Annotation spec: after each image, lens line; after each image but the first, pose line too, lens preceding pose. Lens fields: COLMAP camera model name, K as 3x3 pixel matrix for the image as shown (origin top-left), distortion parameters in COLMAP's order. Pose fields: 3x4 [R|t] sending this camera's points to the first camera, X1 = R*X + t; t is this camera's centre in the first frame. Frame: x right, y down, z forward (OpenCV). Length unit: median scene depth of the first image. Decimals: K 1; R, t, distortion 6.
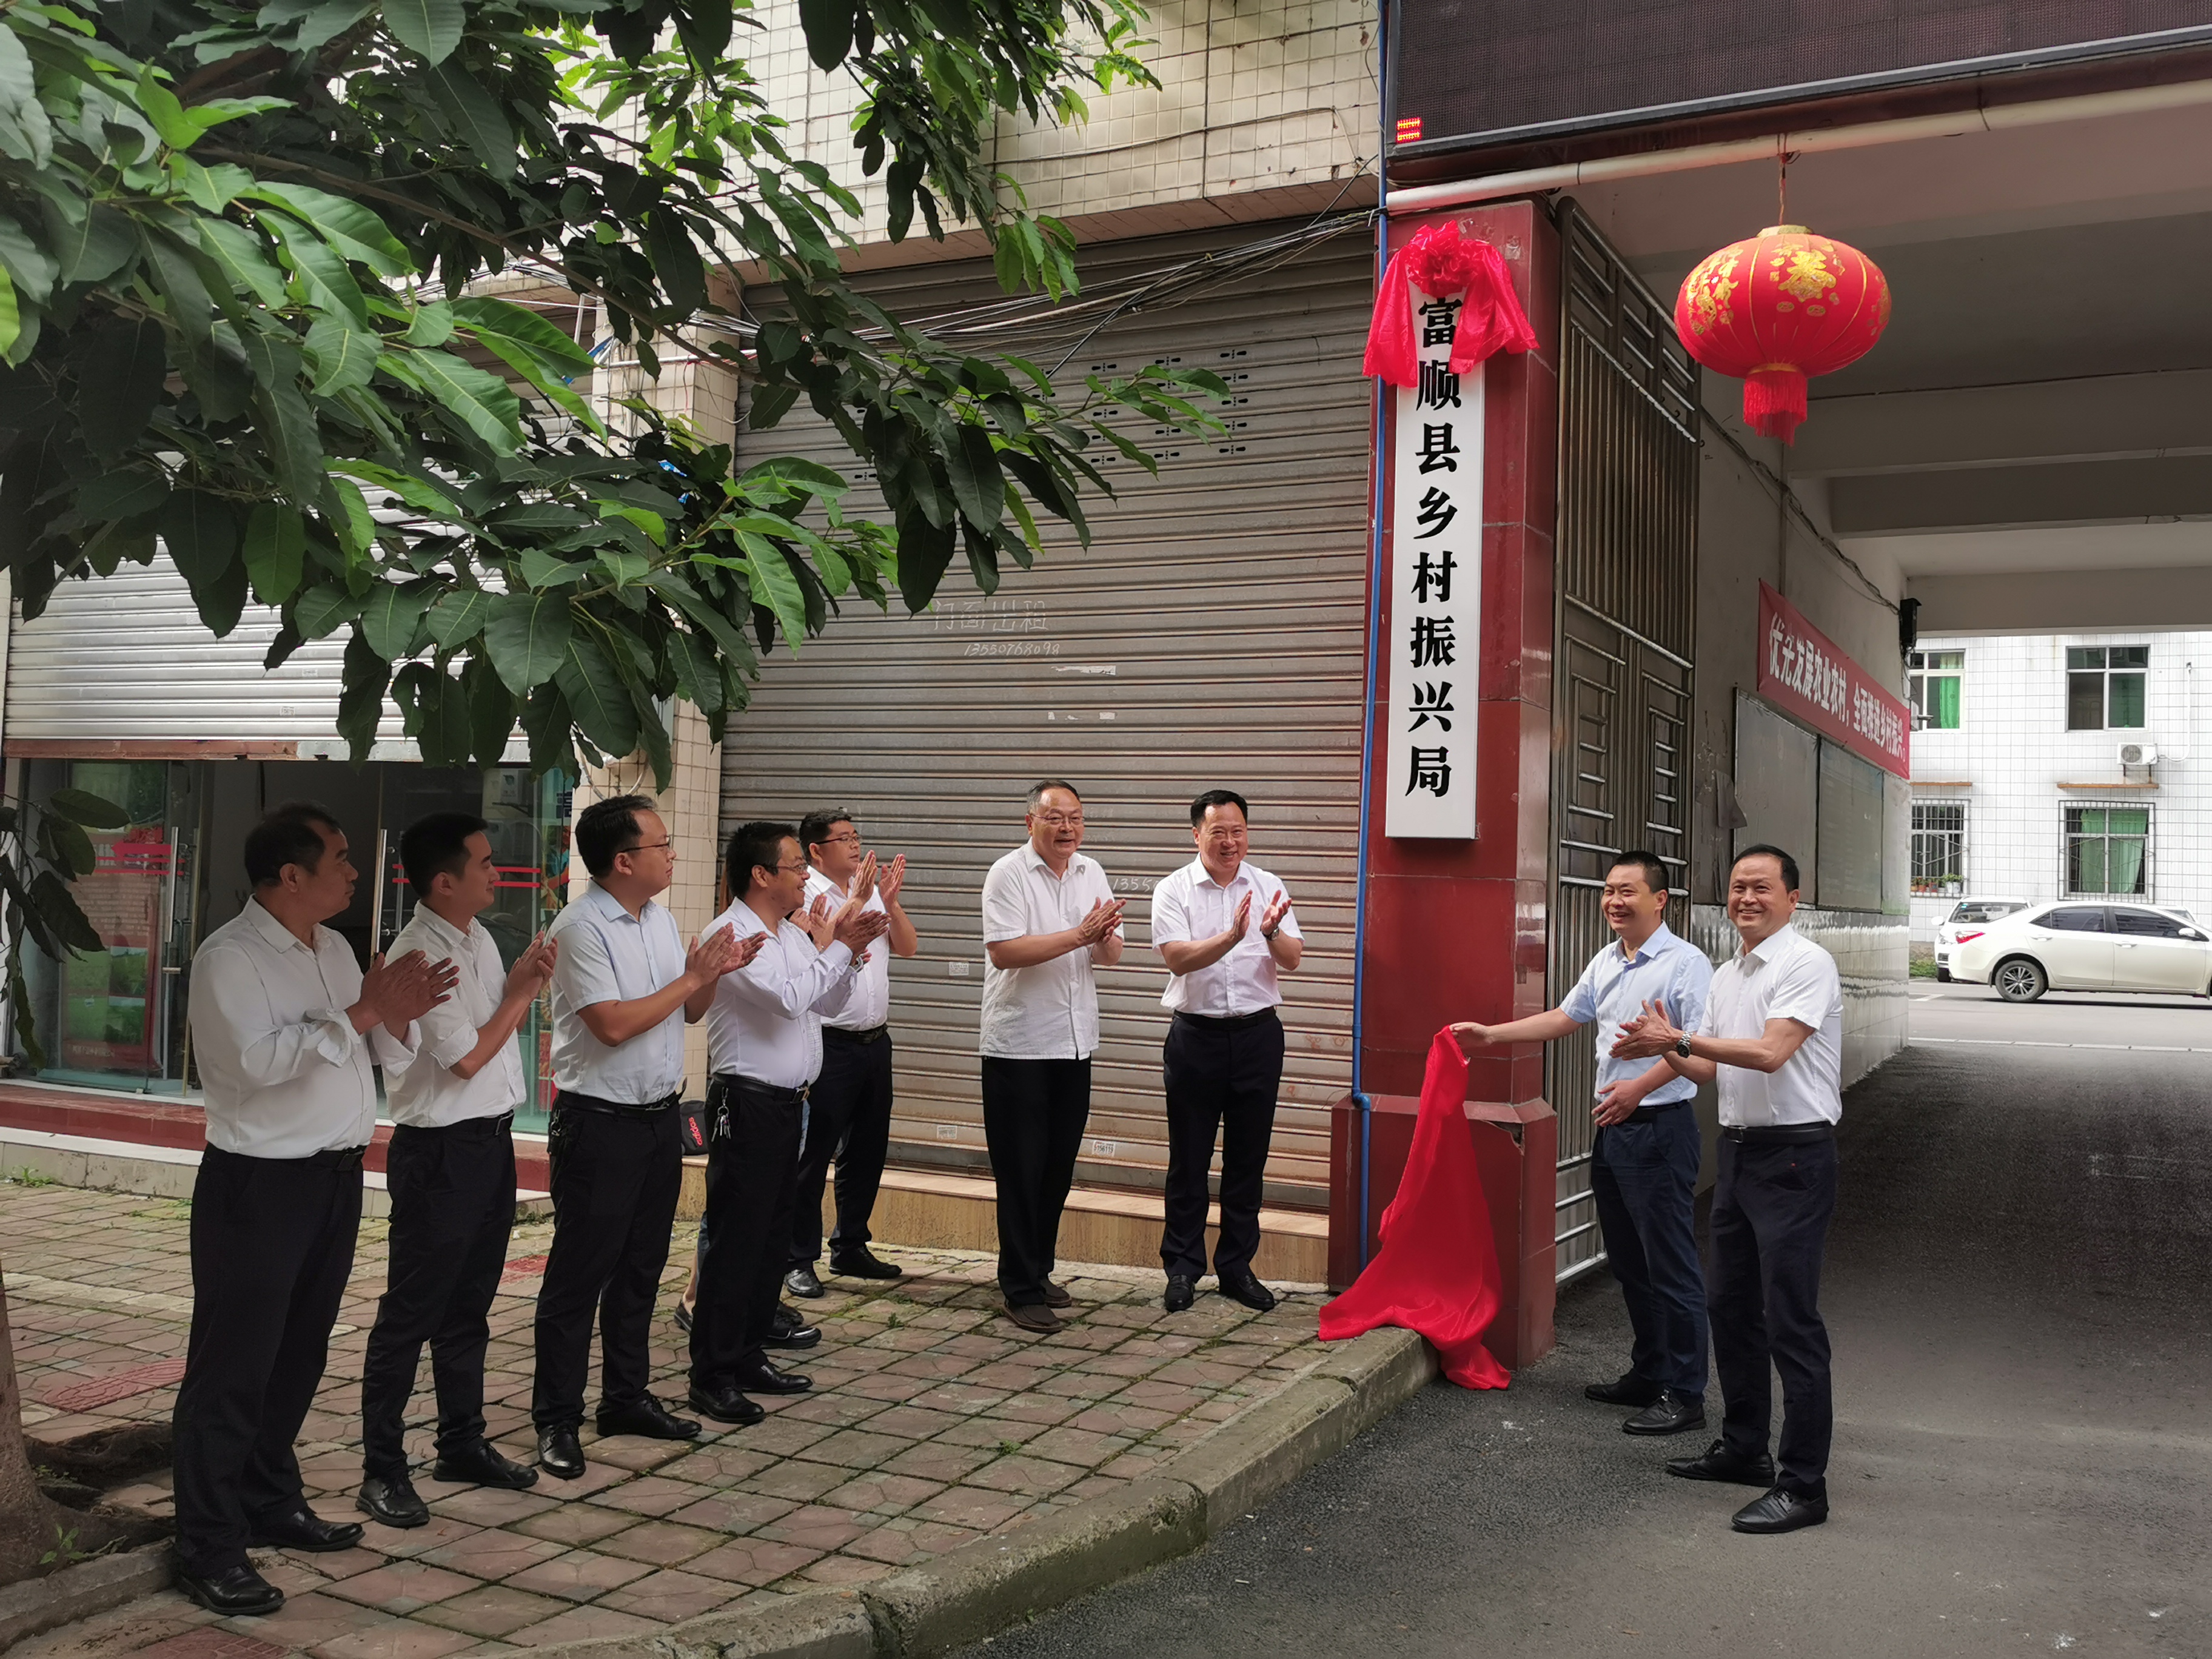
lens RADIAL K [[1955.2, 0, 1106.5], [0, 1955.2, 821.2], [0, 0, 1]] dist [0.108605, 0.010790]
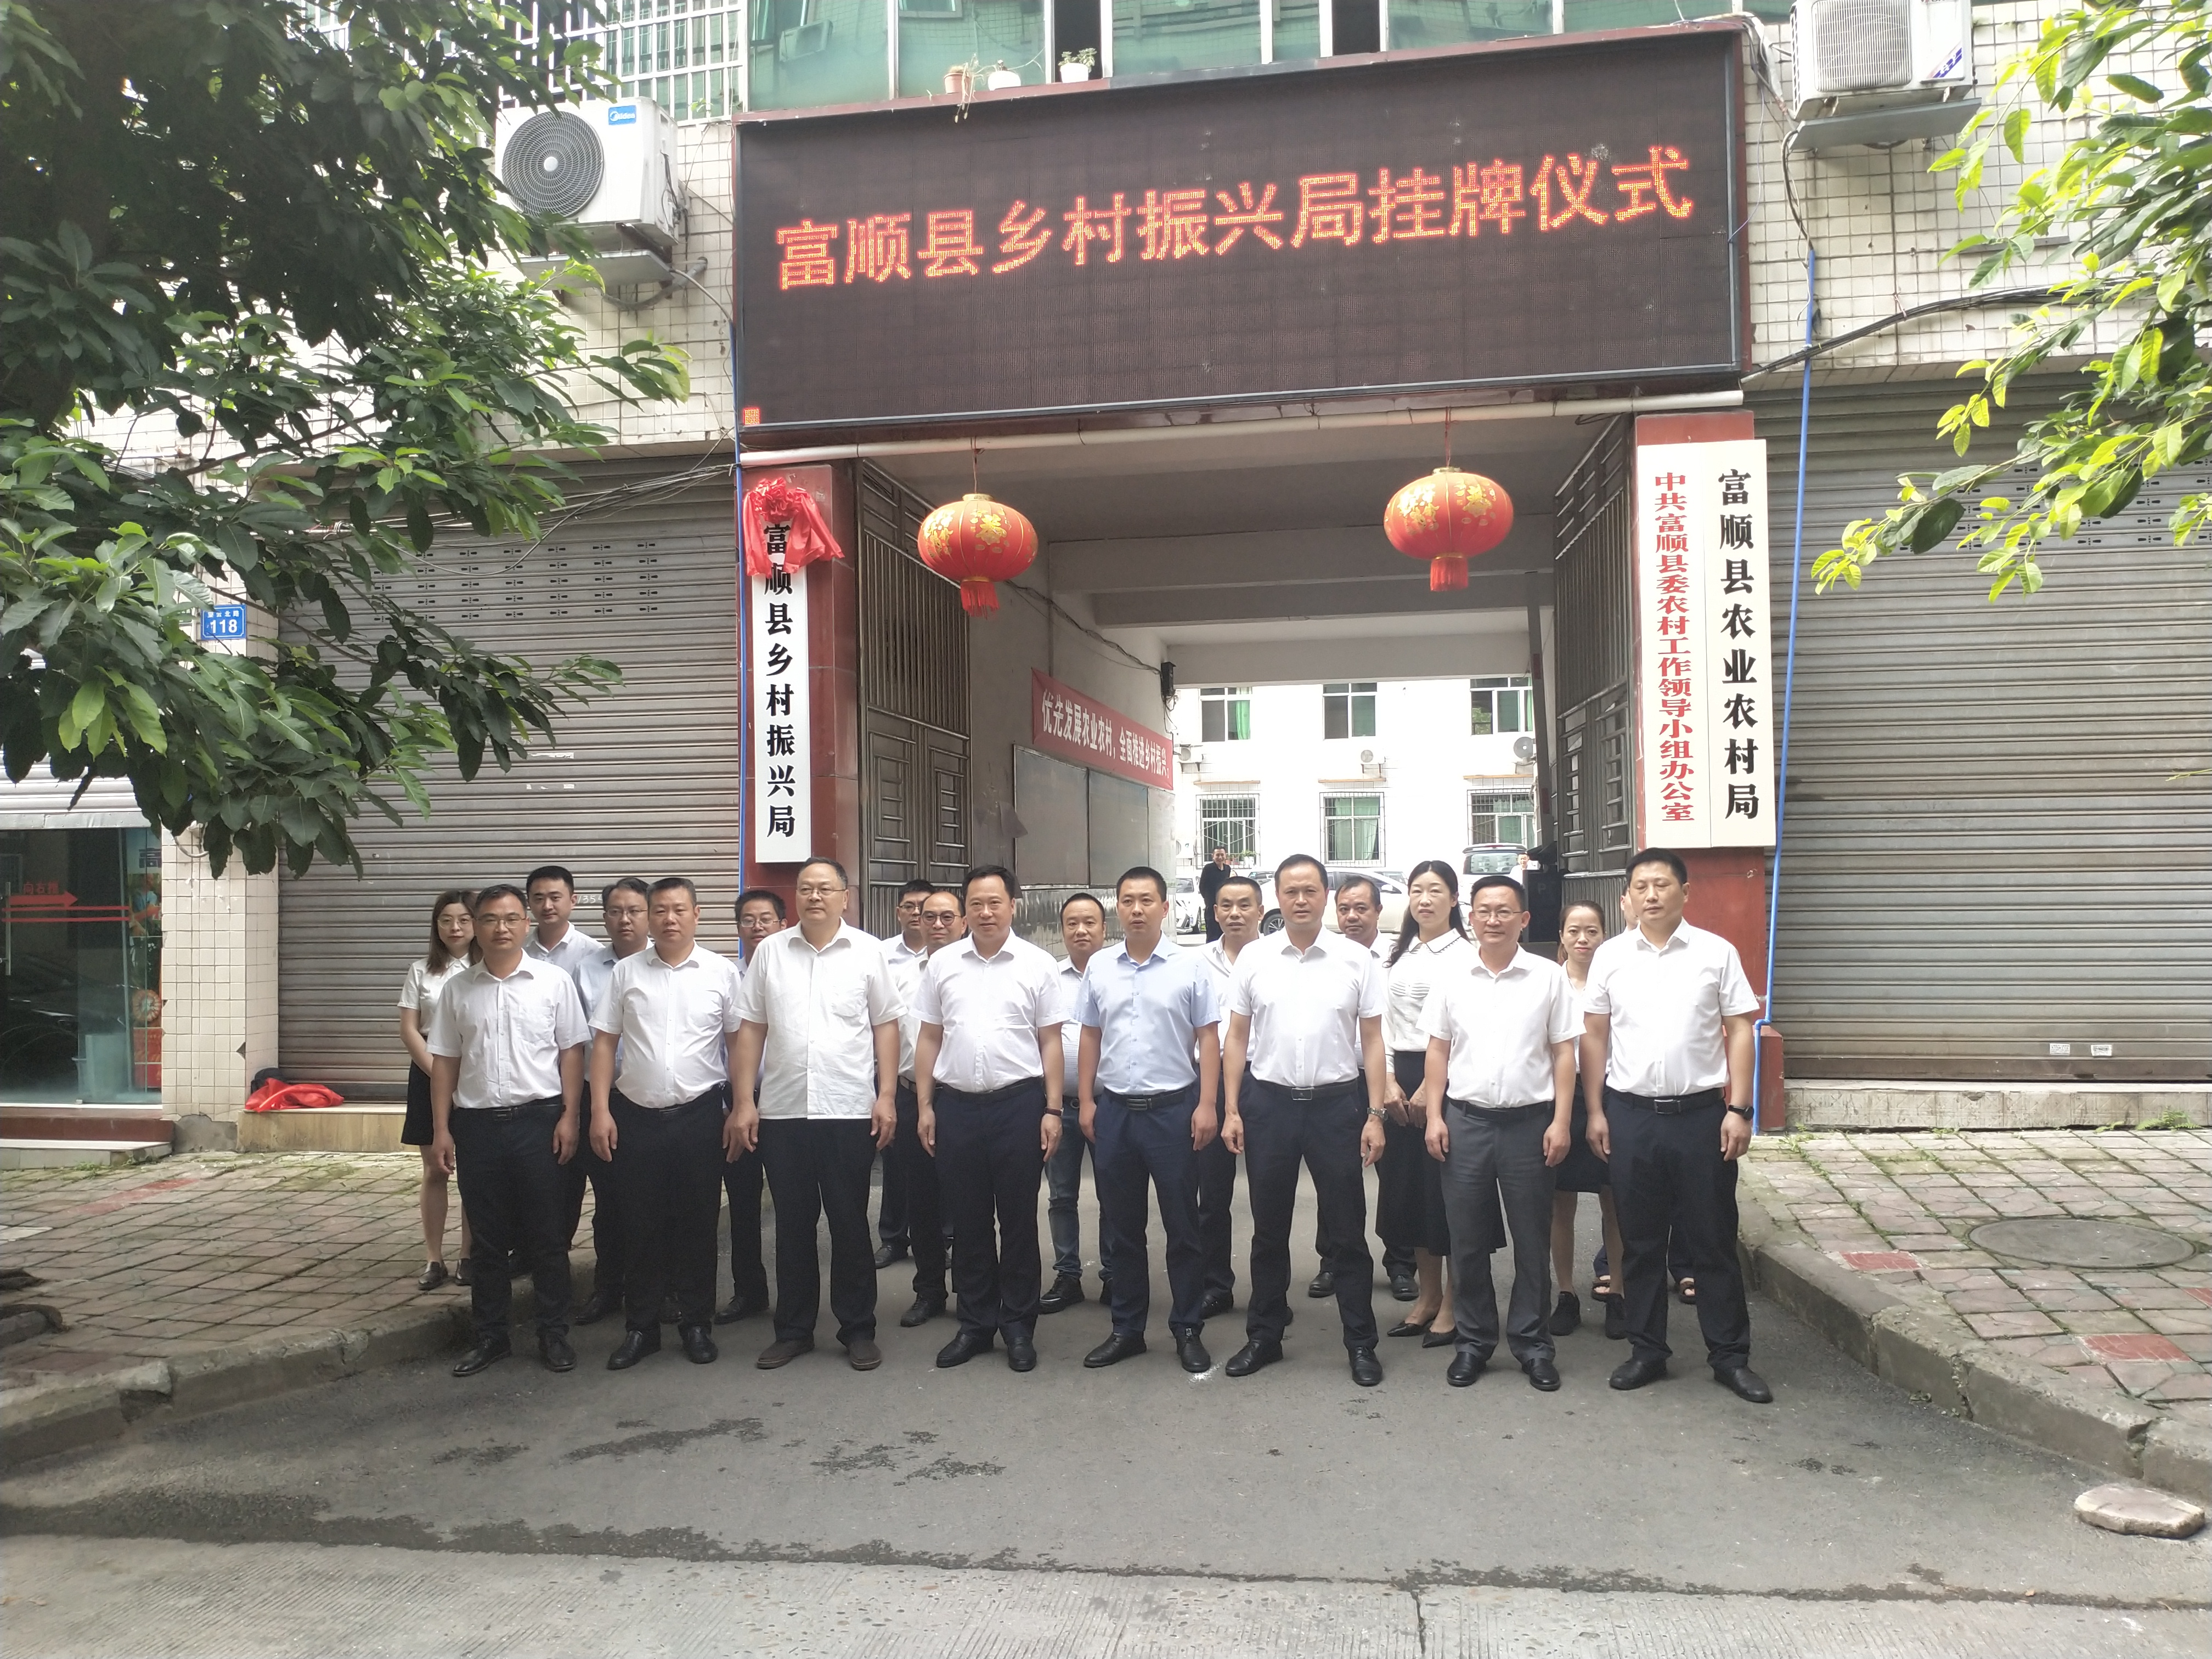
lens RADIAL K [[1939.7, 0, 1207.3], [0, 1939.7, 862.0], [0, 0, 1]] dist [0.025666, -0.034400]
pose [[0.950291, -0.042867, 0.308399, 0.003356], [0.033606, 0.998812, 0.035282, -0.035618], [-0.309545, -0.023164, 0.950603, -0.612429]]
